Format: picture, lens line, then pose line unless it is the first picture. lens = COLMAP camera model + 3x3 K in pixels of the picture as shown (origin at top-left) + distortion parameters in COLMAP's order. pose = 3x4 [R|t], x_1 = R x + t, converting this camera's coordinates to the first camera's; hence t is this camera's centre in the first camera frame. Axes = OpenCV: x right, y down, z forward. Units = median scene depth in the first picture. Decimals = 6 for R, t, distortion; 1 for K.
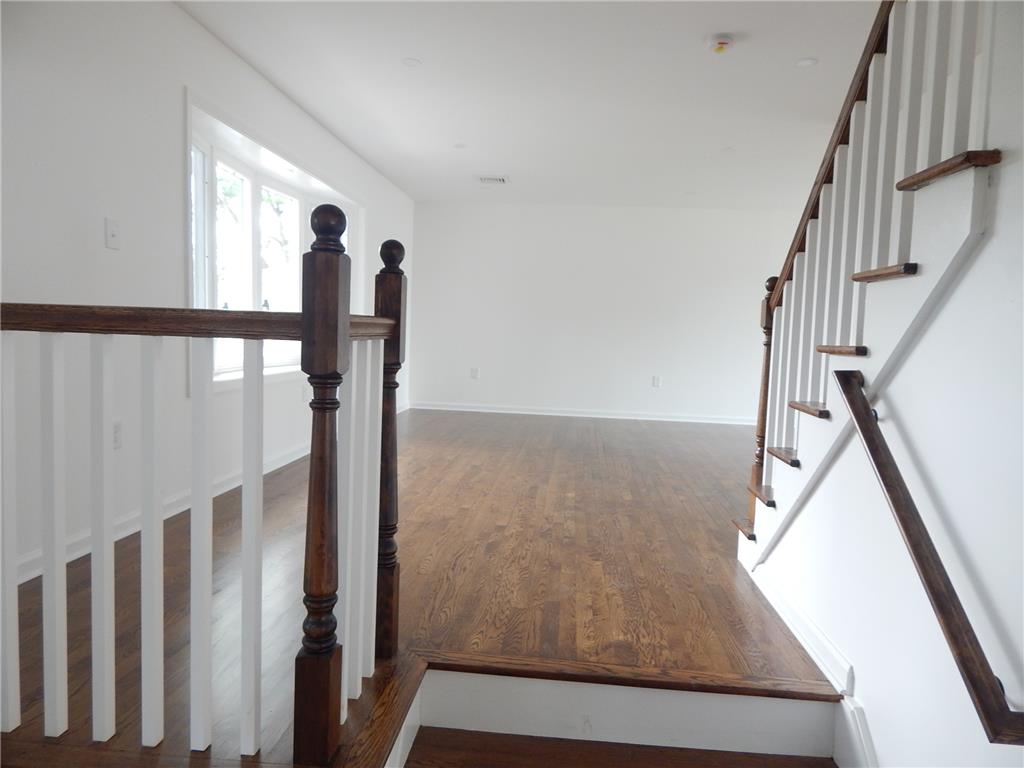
lens RADIAL K [[686.3, 0, 518.5], [0, 686.3, 376.9], [0, 0, 1]] dist [0.019259, -0.001320]
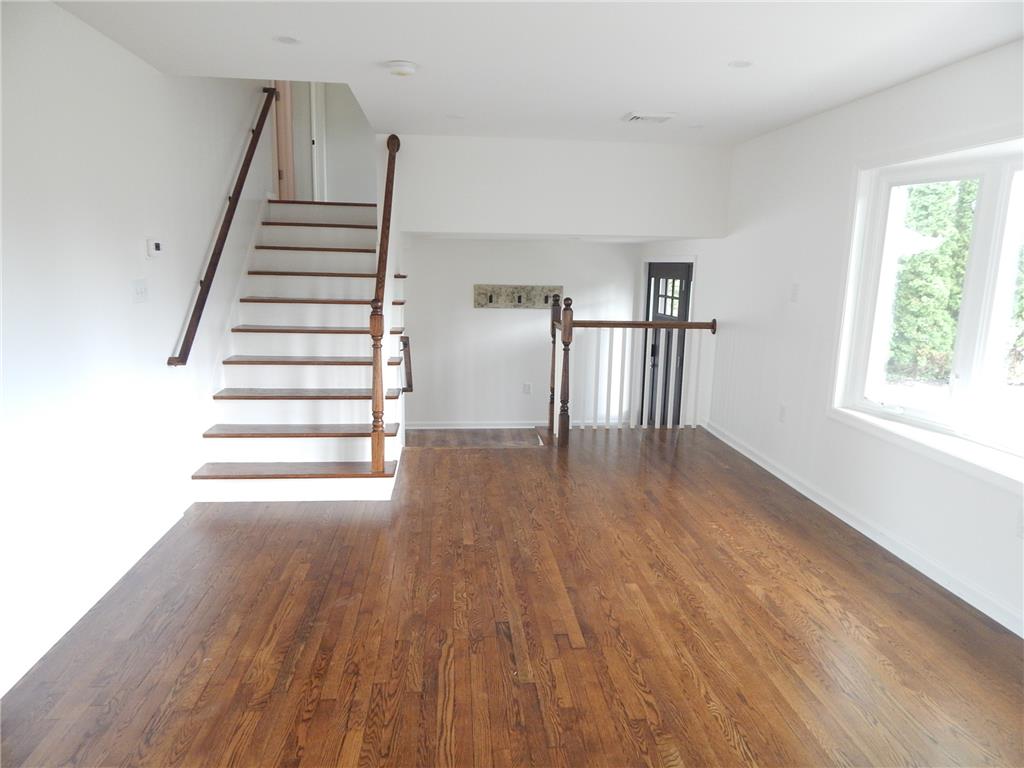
lens RADIAL K [[682.6, 0, 512.0], [0, 682.6, 384.0], [0, 0, 1]] dist [0.011980, -0.001072]
pose [[-0.982401, -0.023839, -0.185257, 0.256058], [-0.067329, 0.970342, 0.232172, -0.232591], [0.174227, 0.240559, -0.954870, 1.751996]]
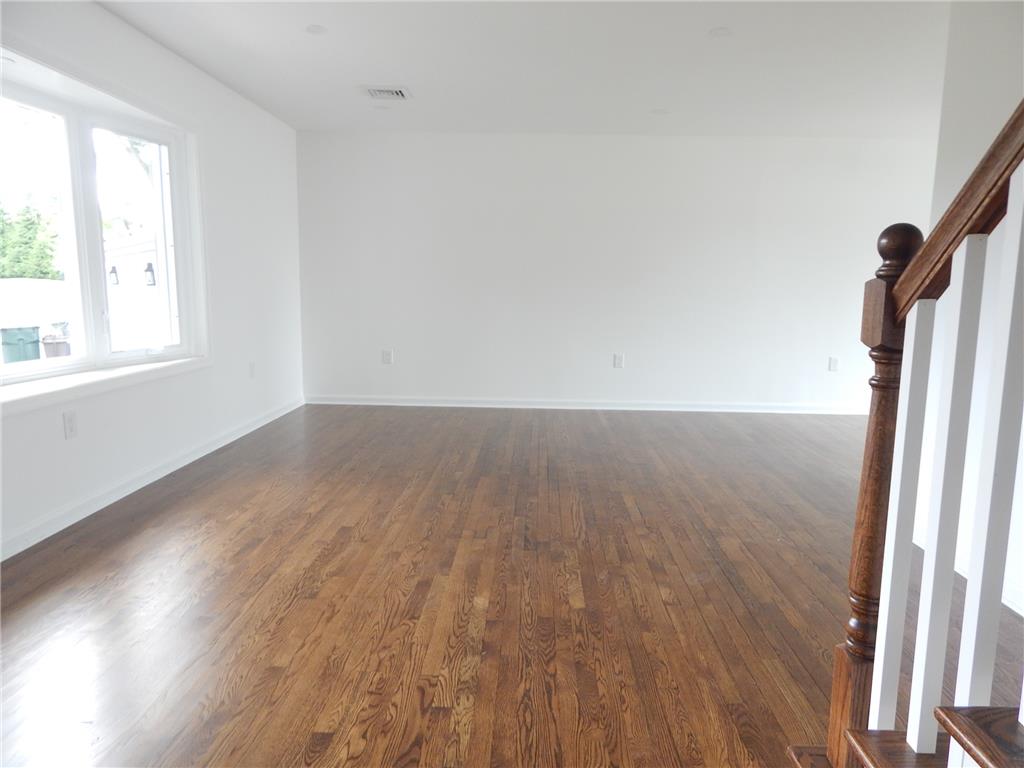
lens RADIAL K [[682.6, 0, 512.0], [0, 682.6, 384.0], [0, 0, 1]] dist [0.011980, -0.001072]
pose [[0.998502, -0.031125, 0.045000, 0.082803], [0.027420, 0.996360, 0.080719, -0.064996], [-0.047349, -0.079365, 0.995721, 0.429408]]
